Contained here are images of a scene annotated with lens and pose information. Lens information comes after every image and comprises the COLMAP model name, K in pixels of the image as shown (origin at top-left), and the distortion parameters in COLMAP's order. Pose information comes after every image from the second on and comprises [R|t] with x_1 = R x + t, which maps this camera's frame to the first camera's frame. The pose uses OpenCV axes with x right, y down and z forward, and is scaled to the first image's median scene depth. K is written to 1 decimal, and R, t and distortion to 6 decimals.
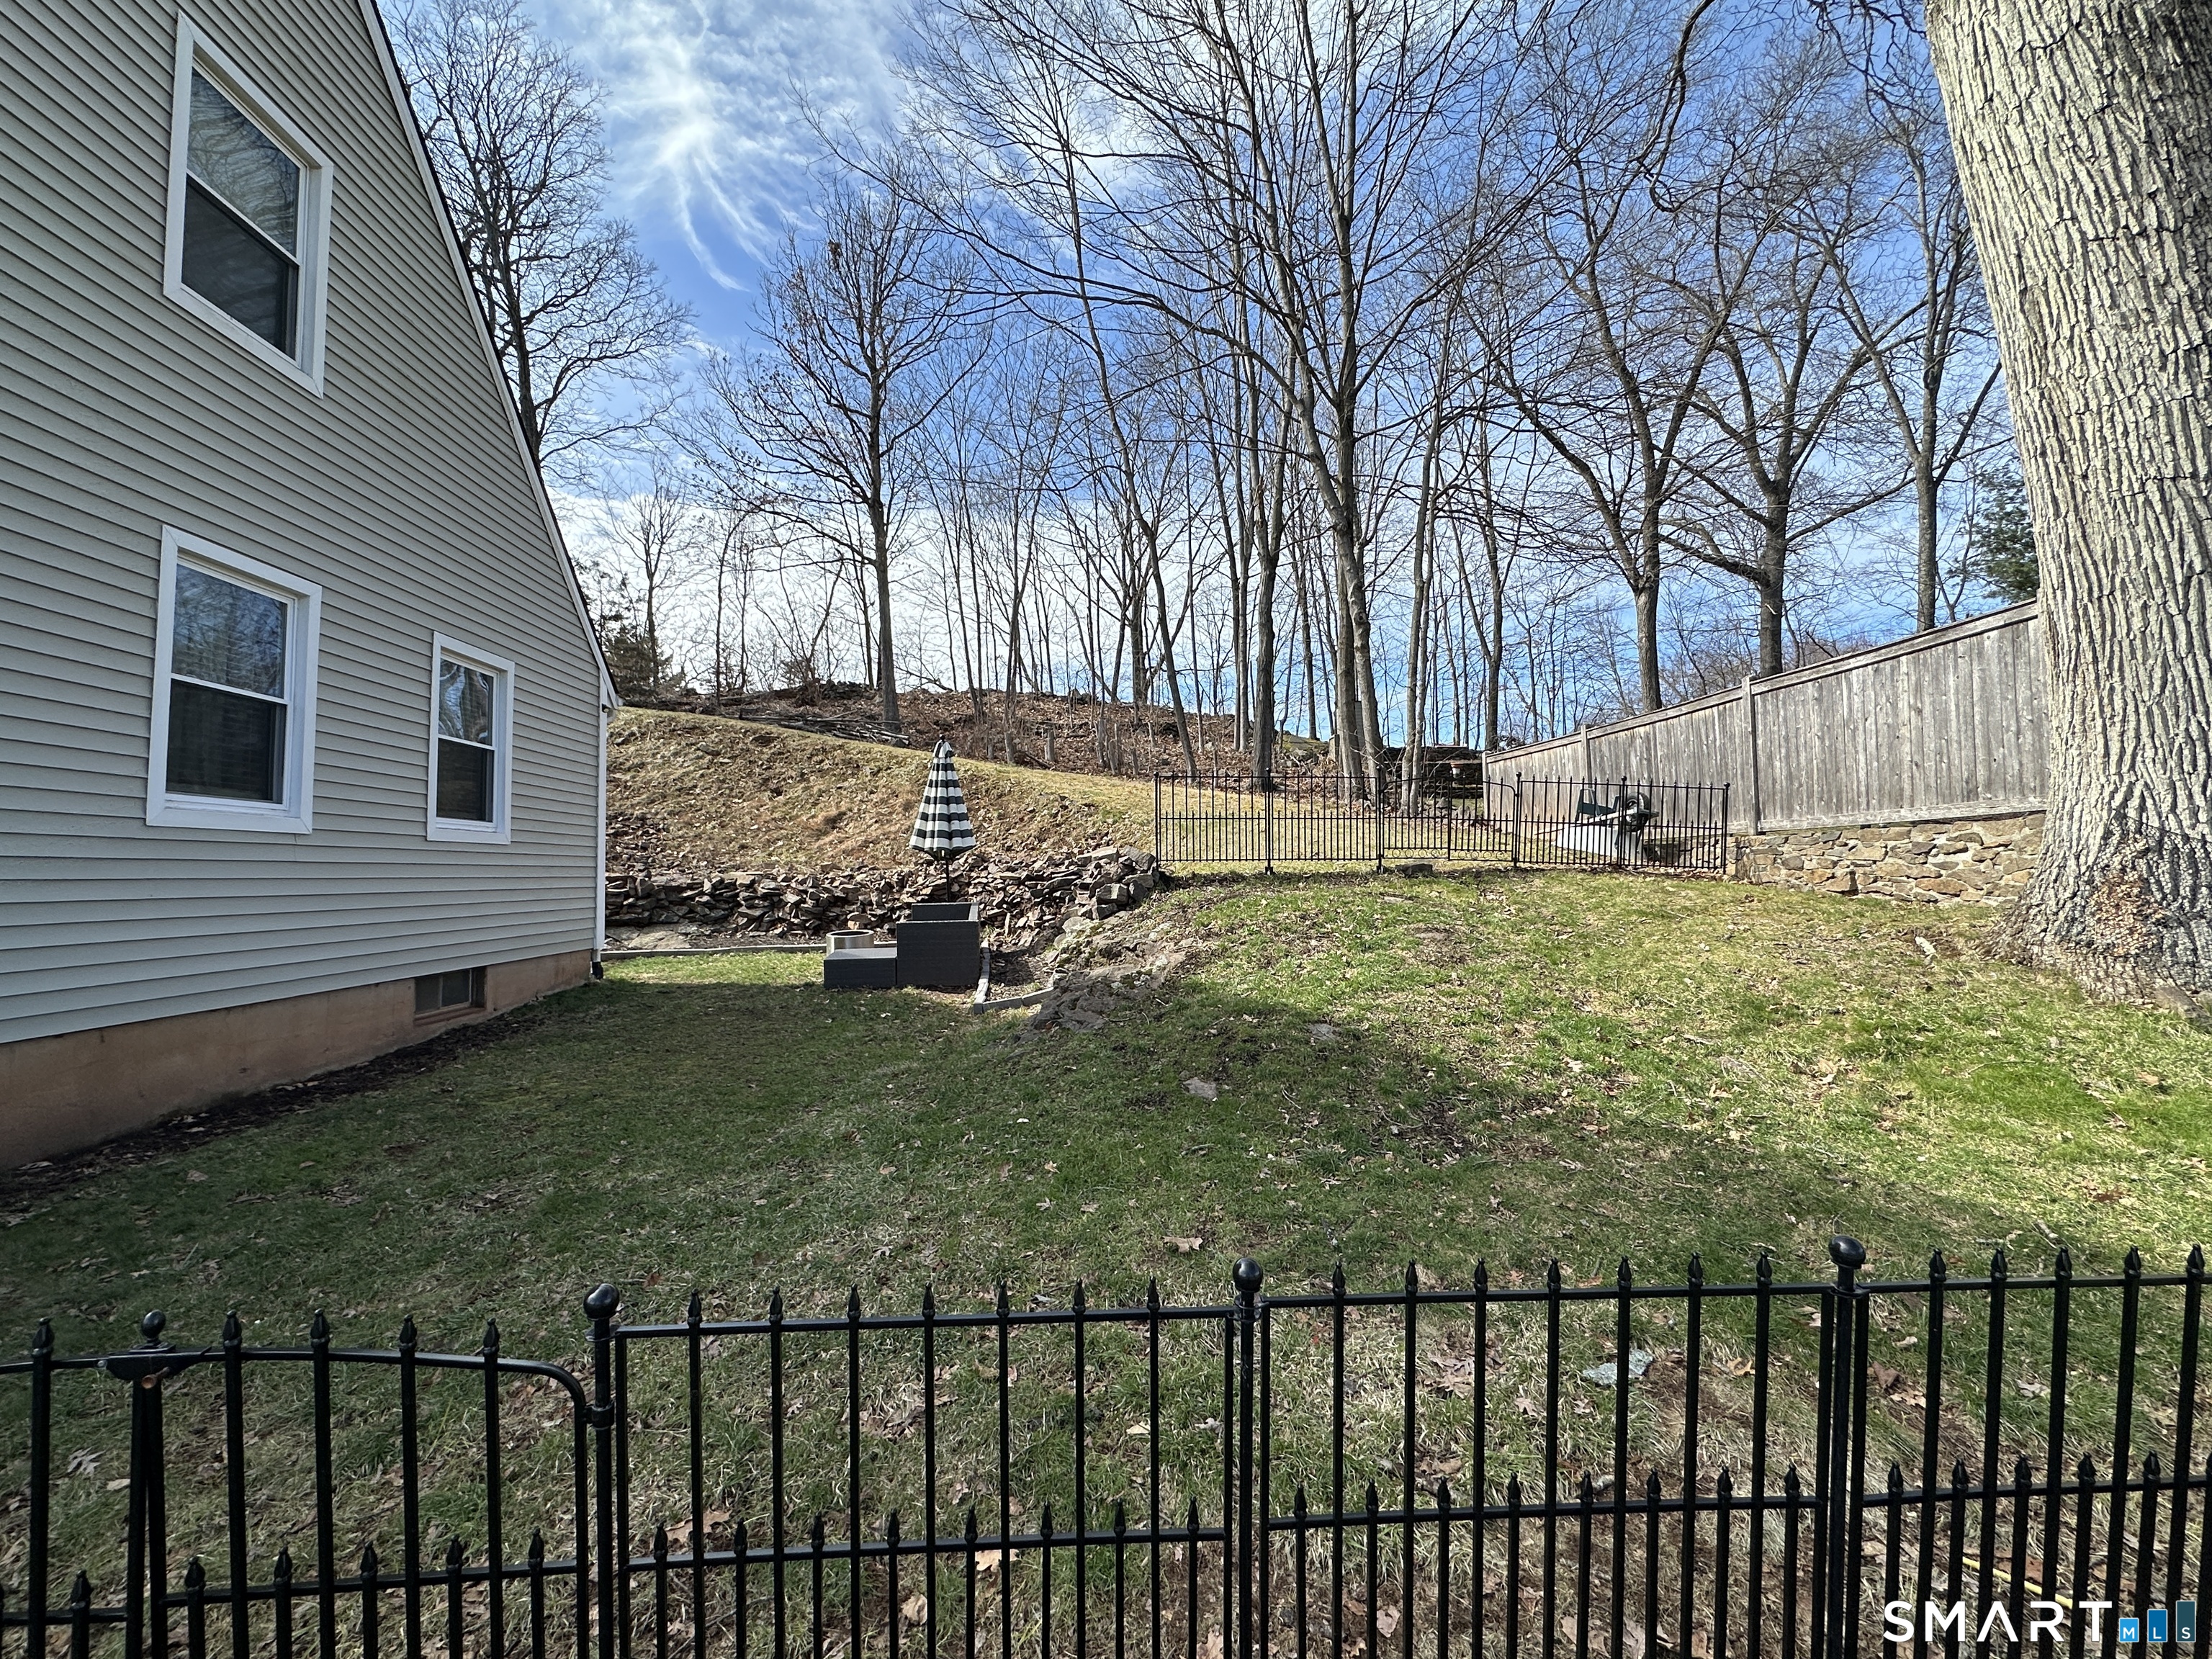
lens RADIAL K [[907.3, 0, 1106.9], [0, 907.3, 829.0], [0, 0, 1]] dist [-0.004439, -0.000071]
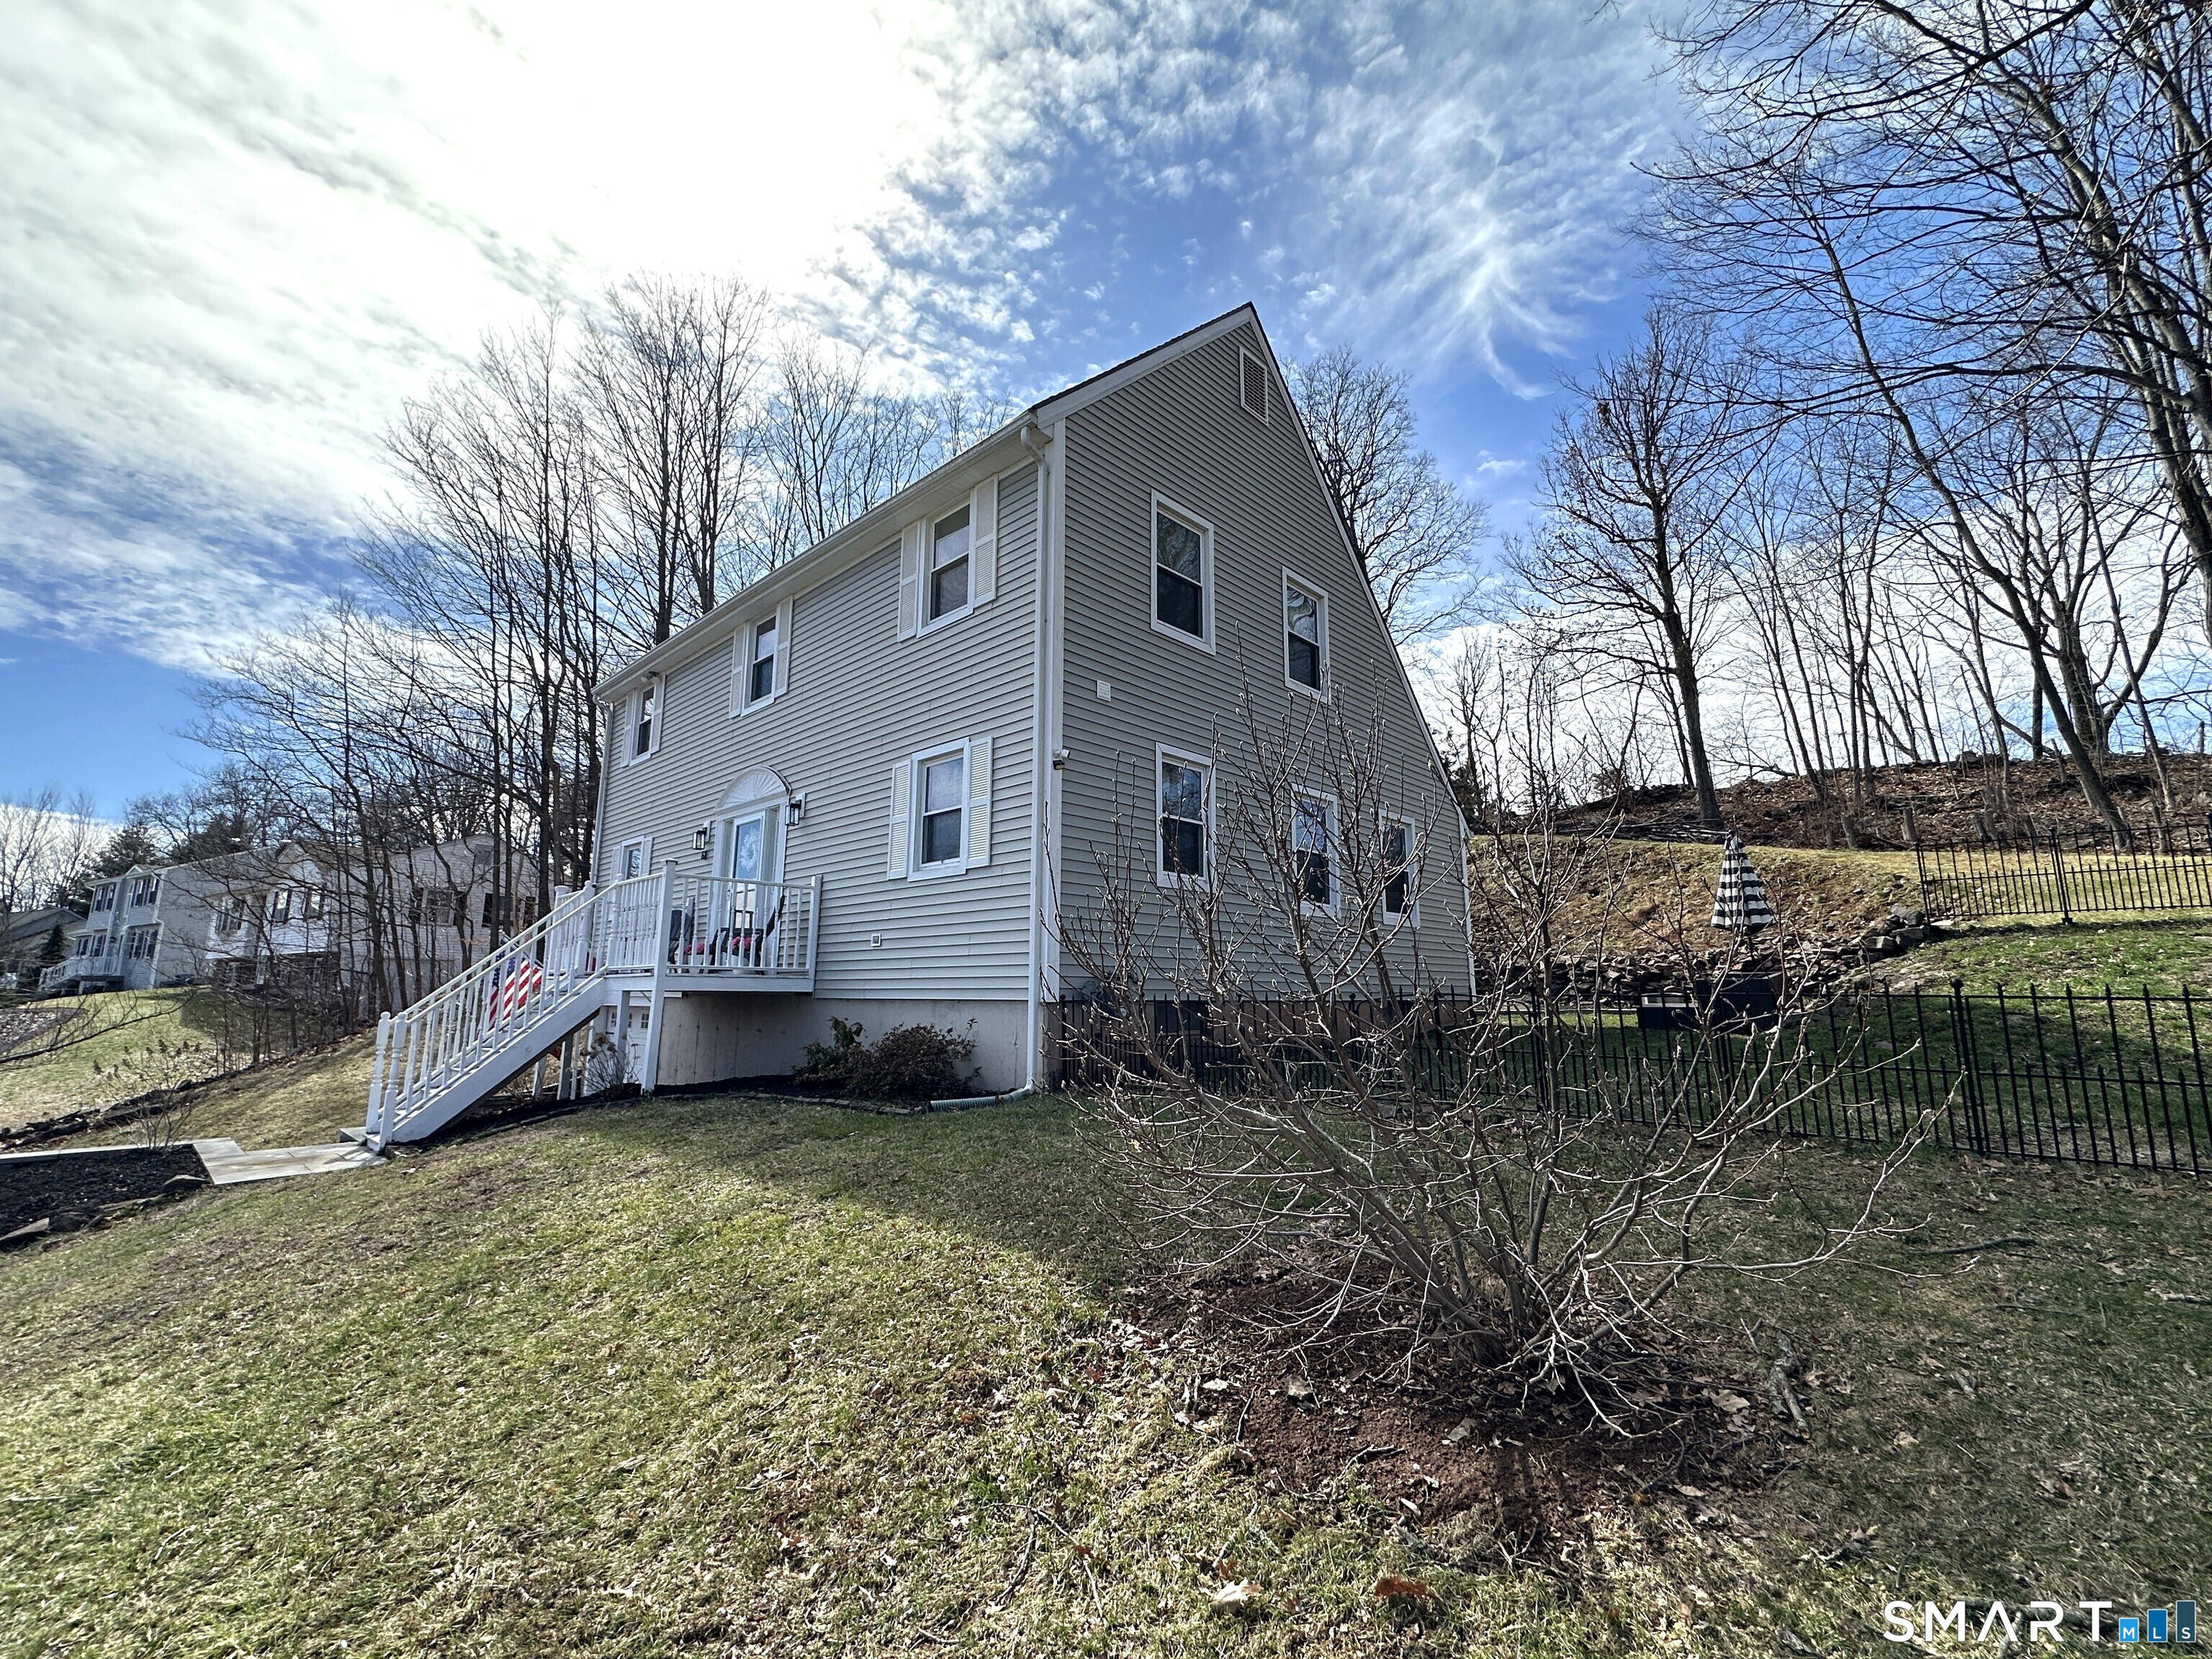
lens RADIAL K [[907.3, 0, 1112.9], [0, 907.3, 823.3], [0, 0, 1]] dist [-0.004439, -0.000071]
pose [[0.661766, -0.122862, -0.739575, 0.065472], [0.022097, 0.989248, -0.144566, 0.016760], [0.749385, 0.079327, 0.657366, -0.158424]]
